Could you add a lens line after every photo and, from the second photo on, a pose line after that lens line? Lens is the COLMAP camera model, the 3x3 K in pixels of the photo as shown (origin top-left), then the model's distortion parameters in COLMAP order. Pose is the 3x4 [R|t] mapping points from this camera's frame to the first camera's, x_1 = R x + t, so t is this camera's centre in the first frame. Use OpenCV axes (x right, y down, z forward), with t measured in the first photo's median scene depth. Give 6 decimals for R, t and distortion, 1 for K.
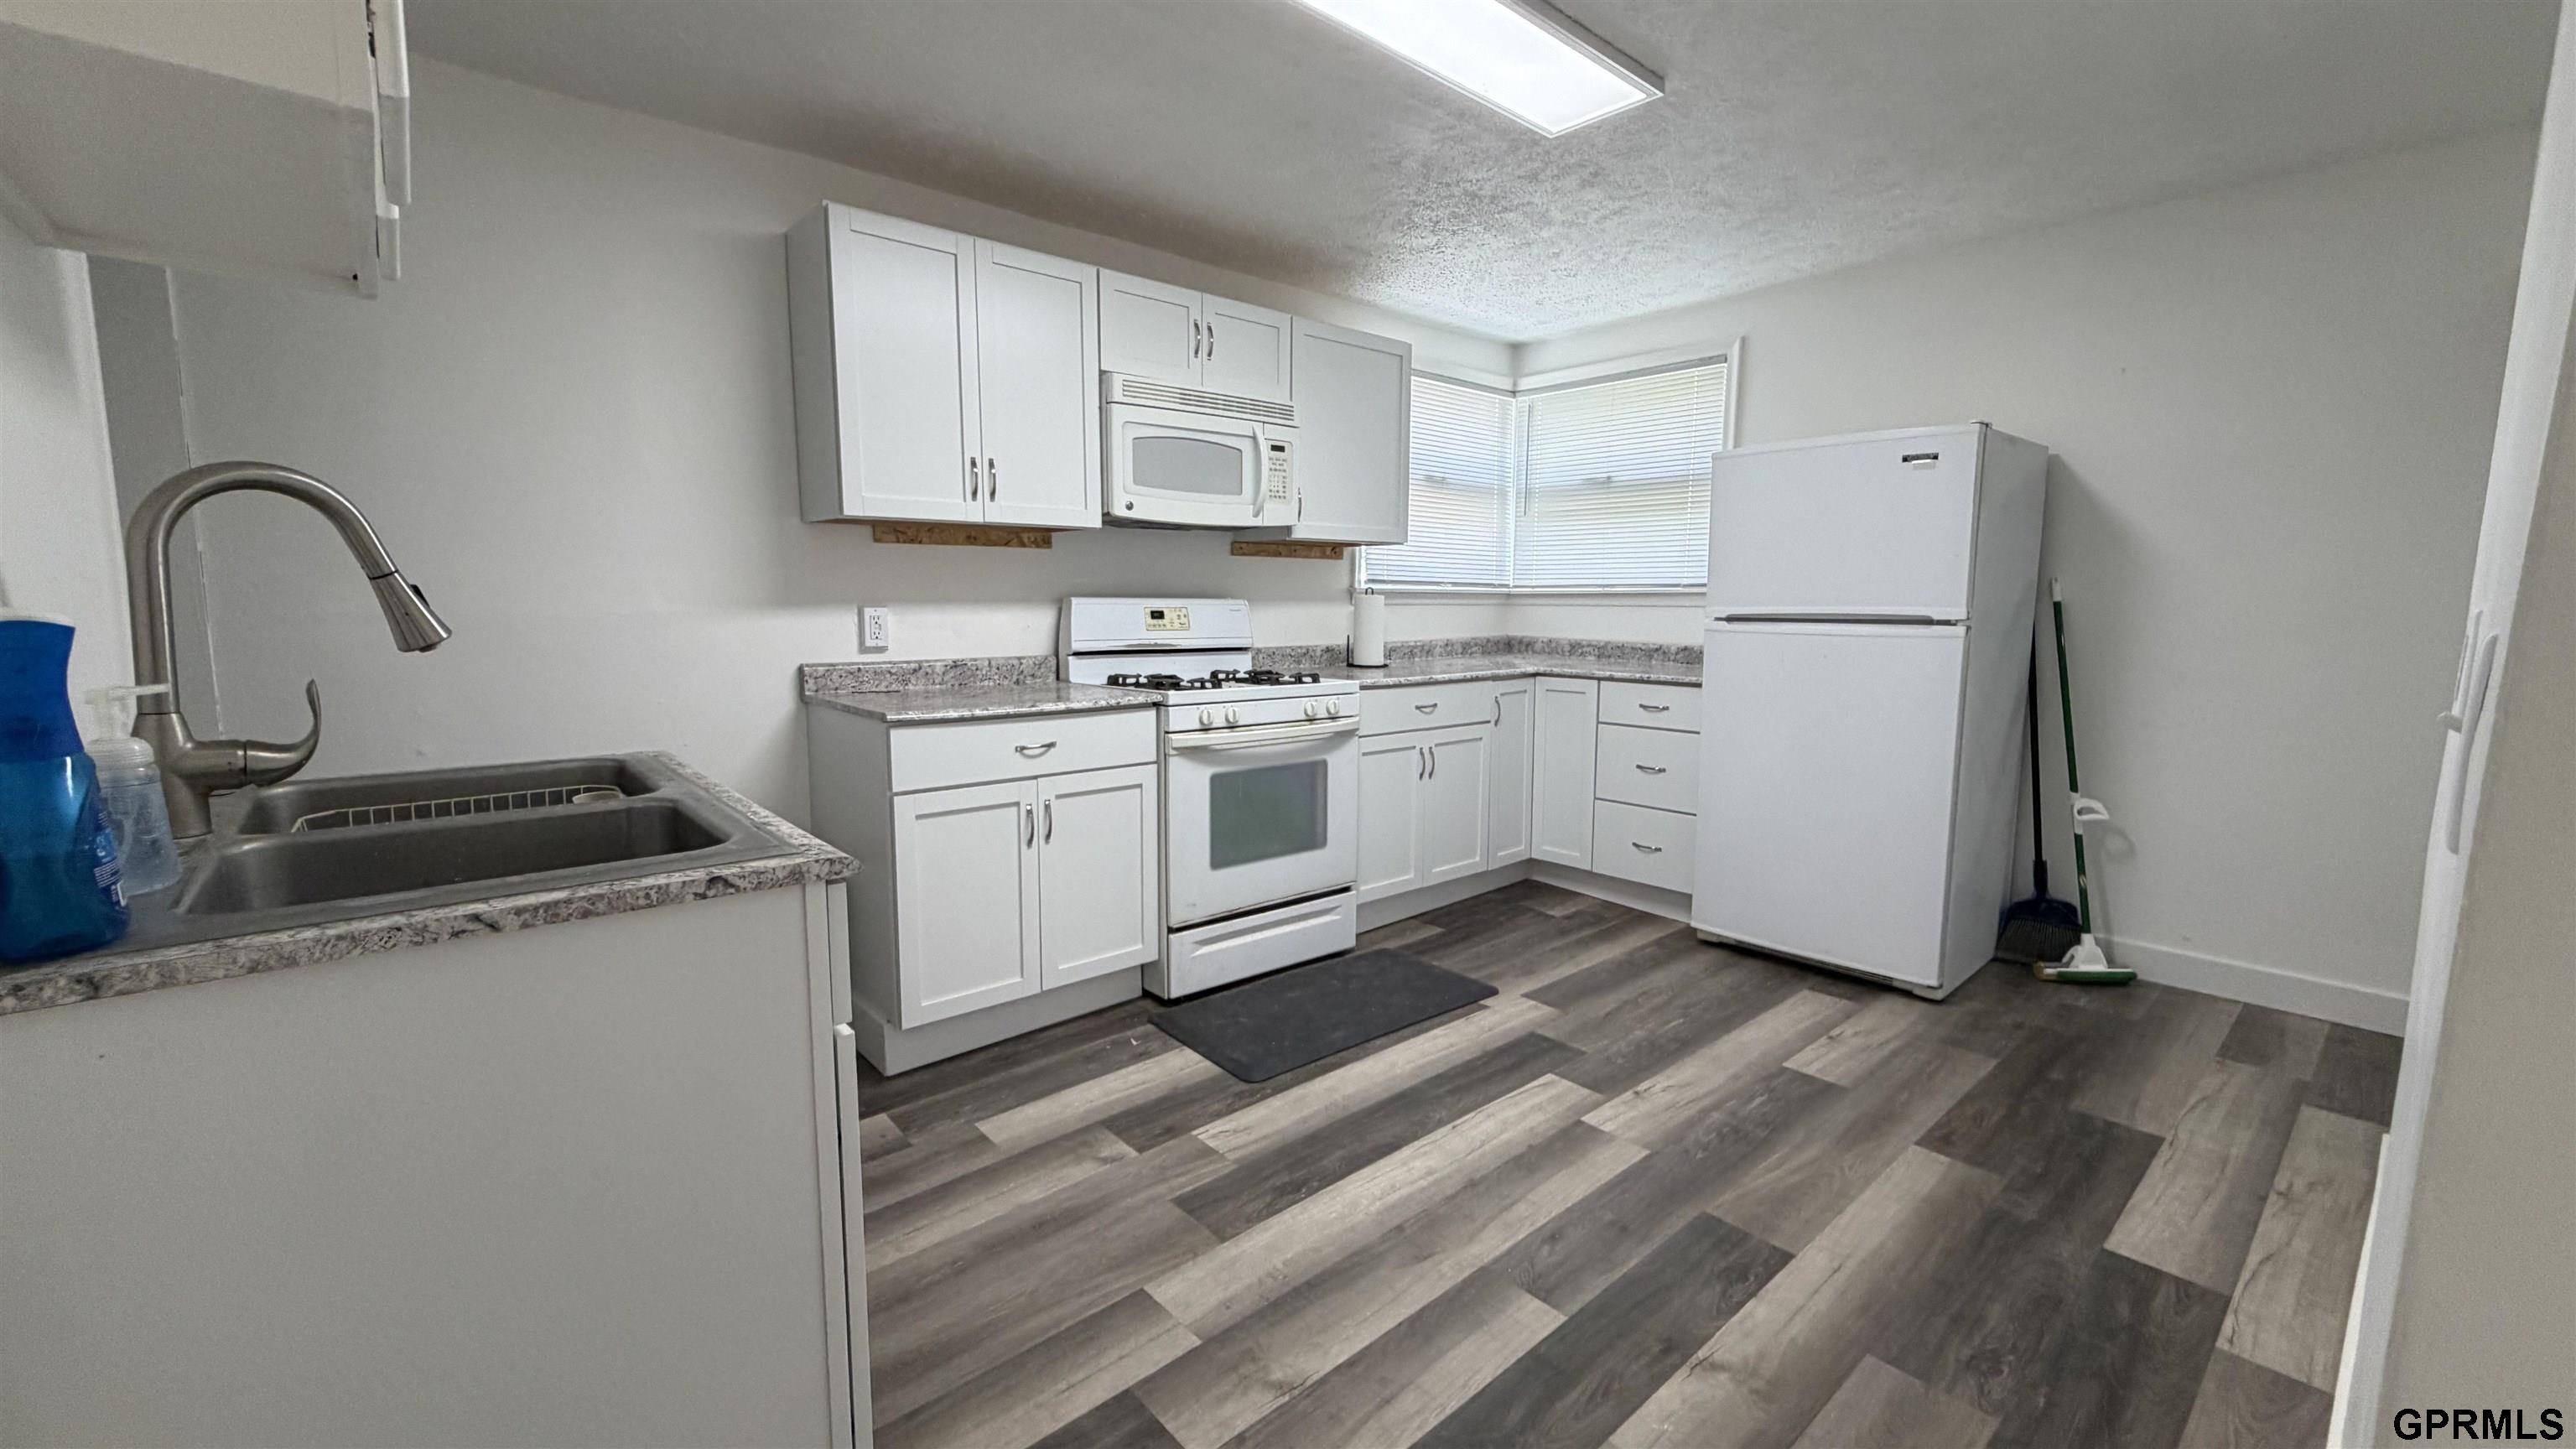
lens RADIAL K [[1031.1, 0, 1287.3], [0, 1031.1, 724.5], [0, 0, 1]] dist [-0.001334, -0.000028]
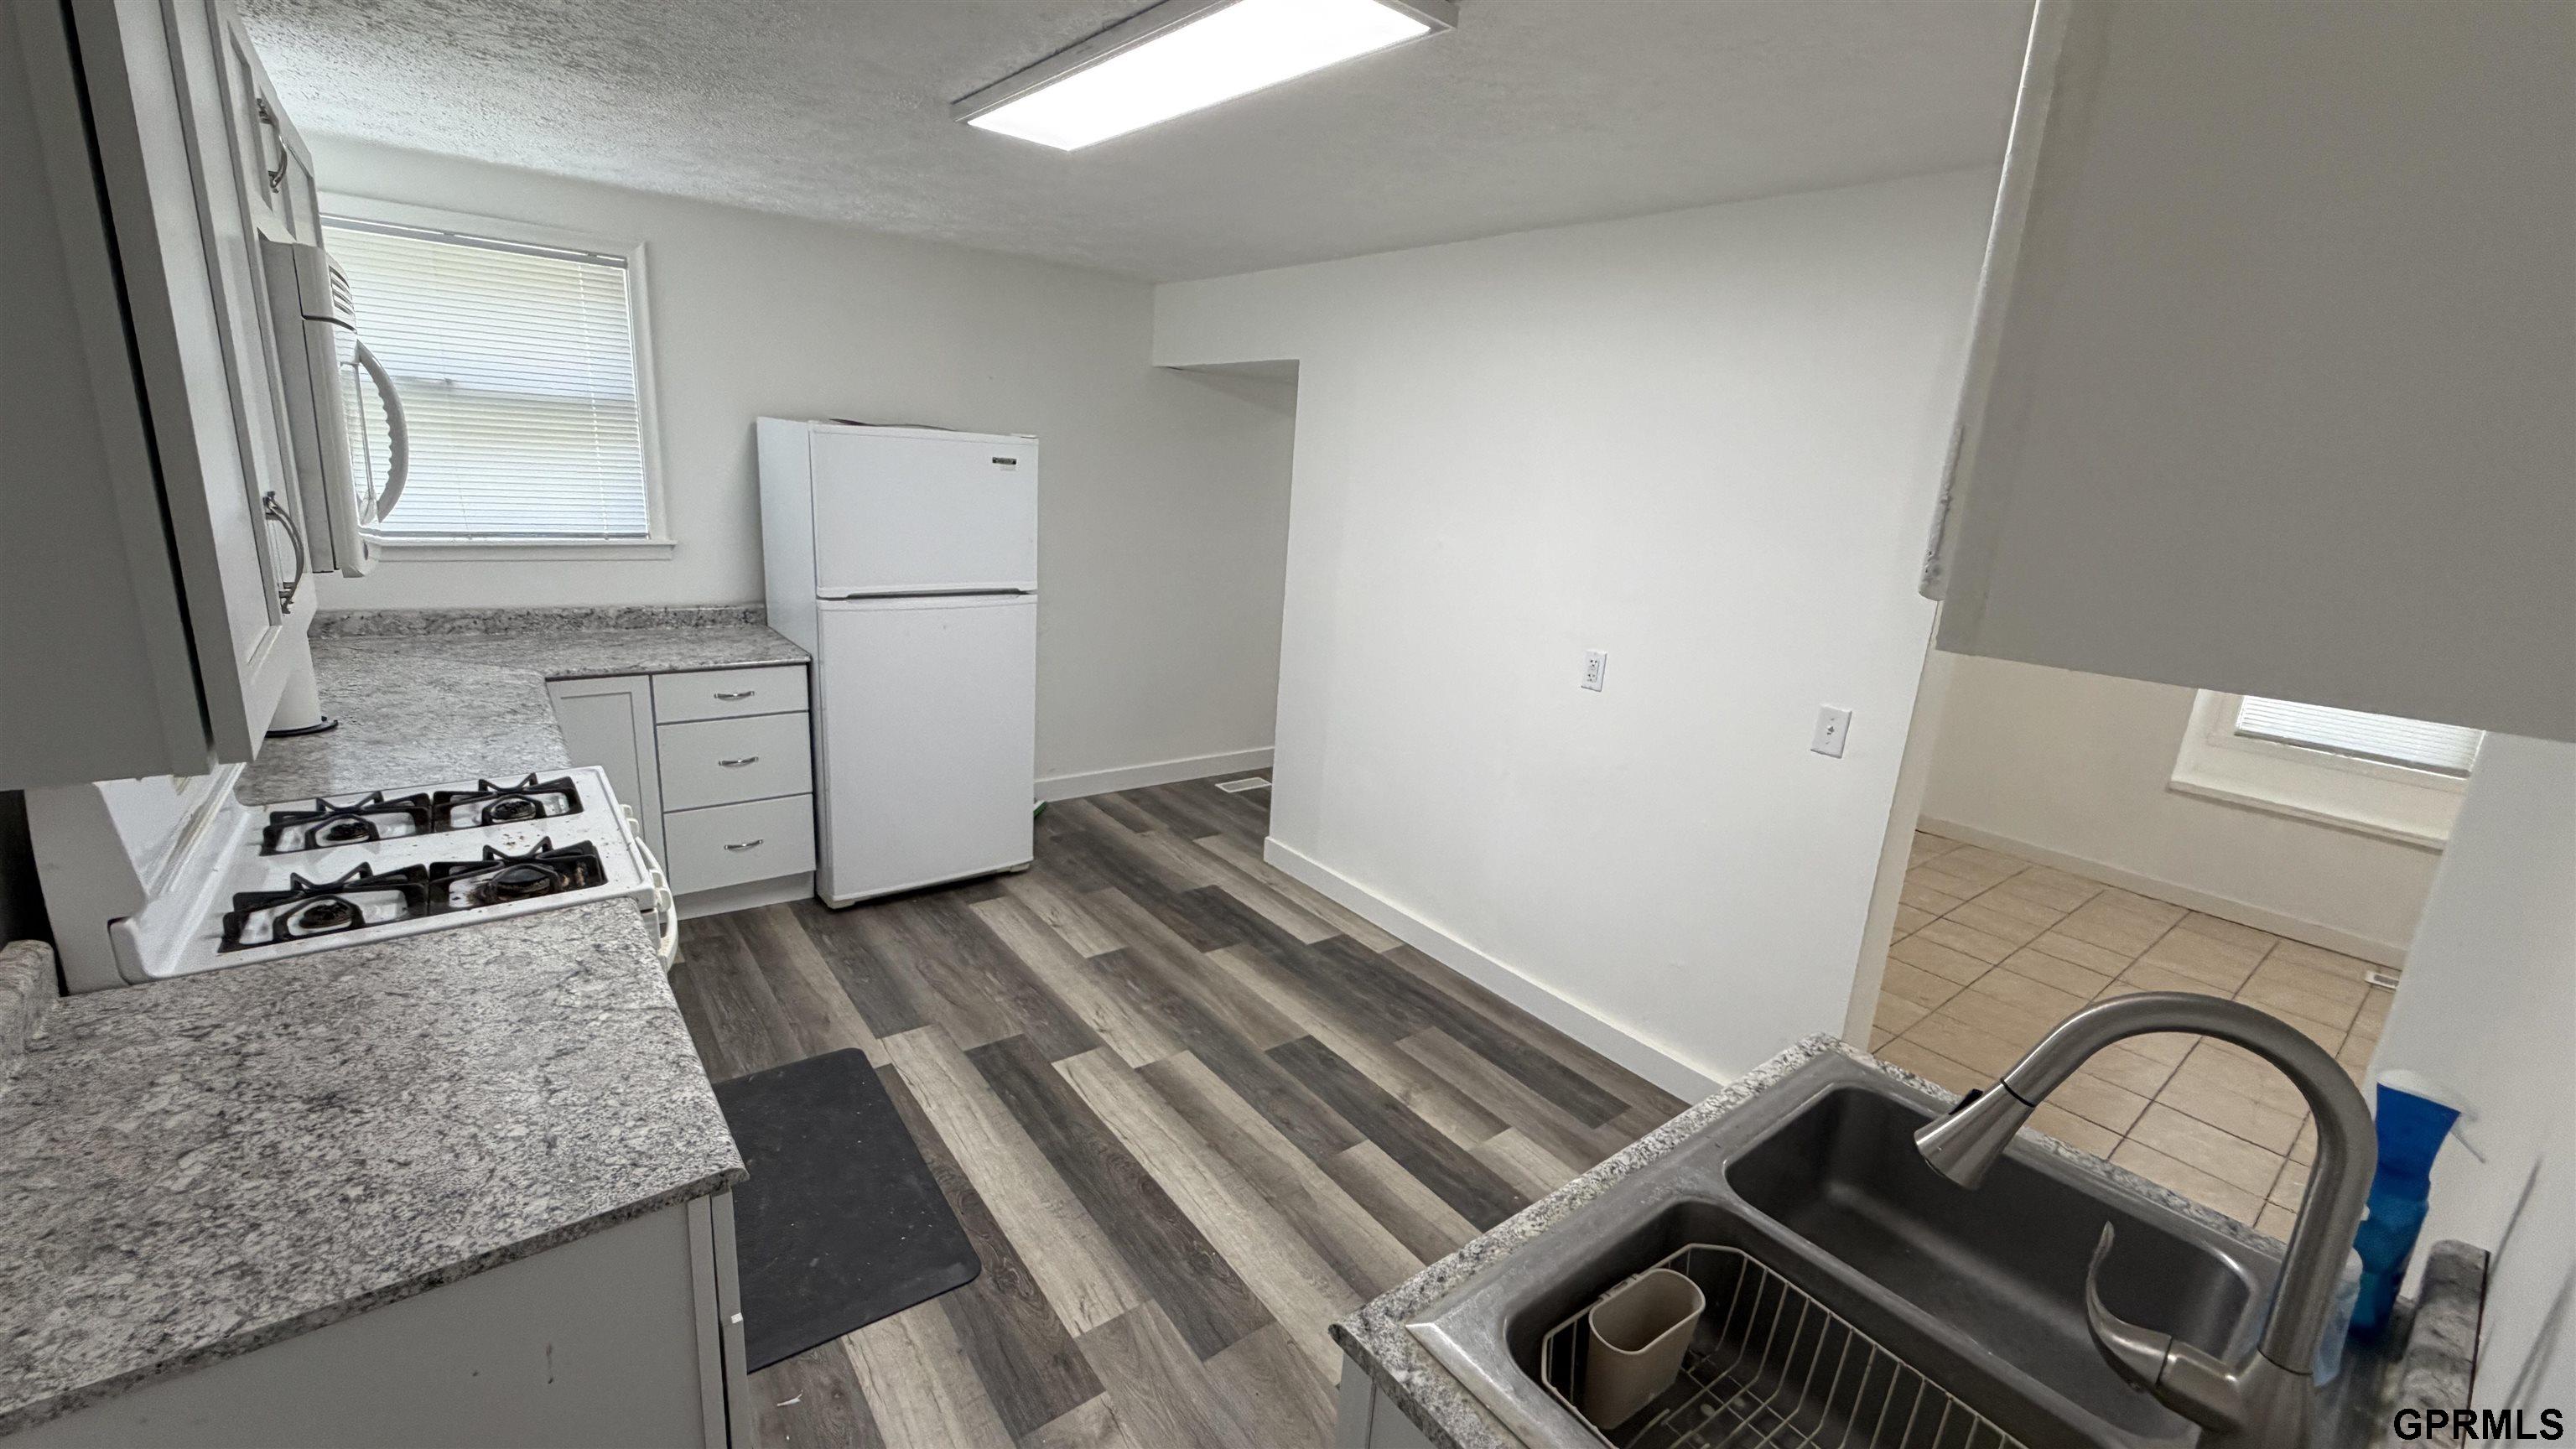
lens RADIAL K [[1023.3, 0, 1291.8], [0, 1023.3, 725.6], [0, 0, 1]] dist [0.004933, 0.000402]
pose [[0.047390, -0.253935, 0.966060, -0.570766], [0.052521, 0.966442, 0.251459, -0.221602], [-0.997495, 0.038822, 0.059136, 0.547369]]
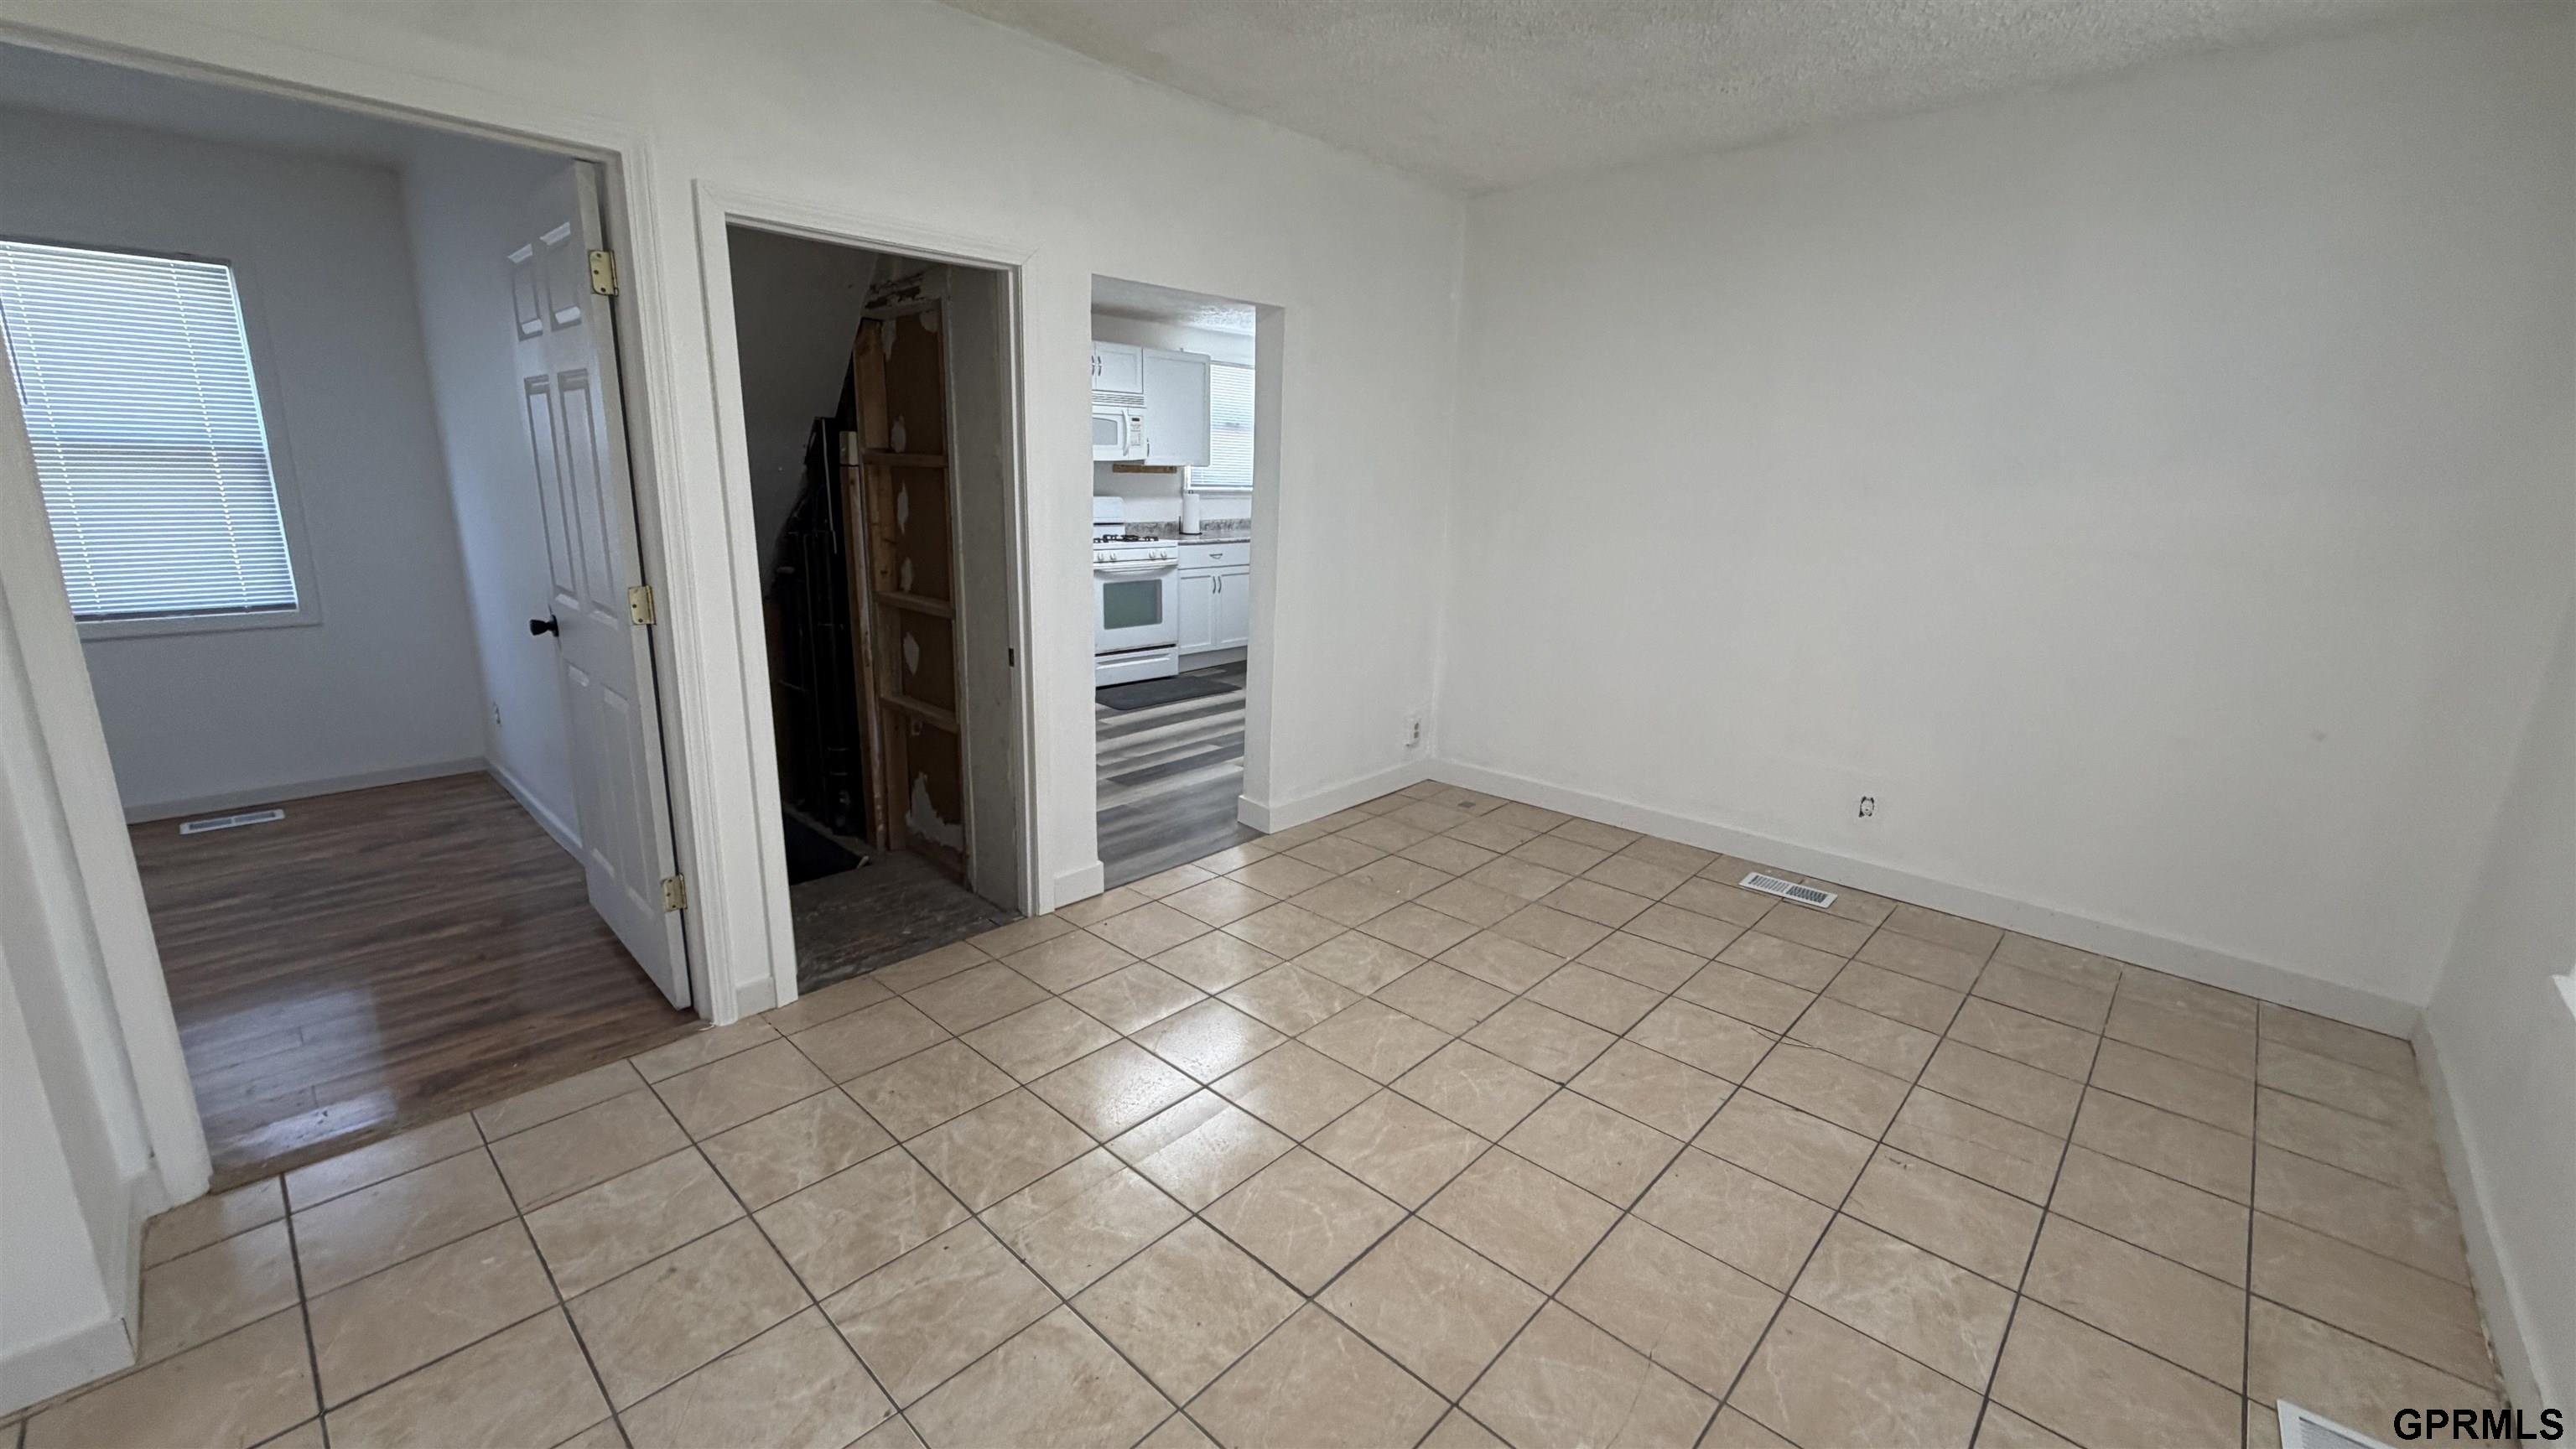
lens RADIAL K [[1023.3, 0, 1291.8], [0, 1023.3, 725.6], [0, 0, 1]] dist [0.004933, 0.000402]
pose [[0.994695, -0.006607, 0.102660, 0.089021], [-0.006214, 0.992254, 0.124069, 0.071411], [-0.102685, -0.124049, 0.986949, -1.107006]]
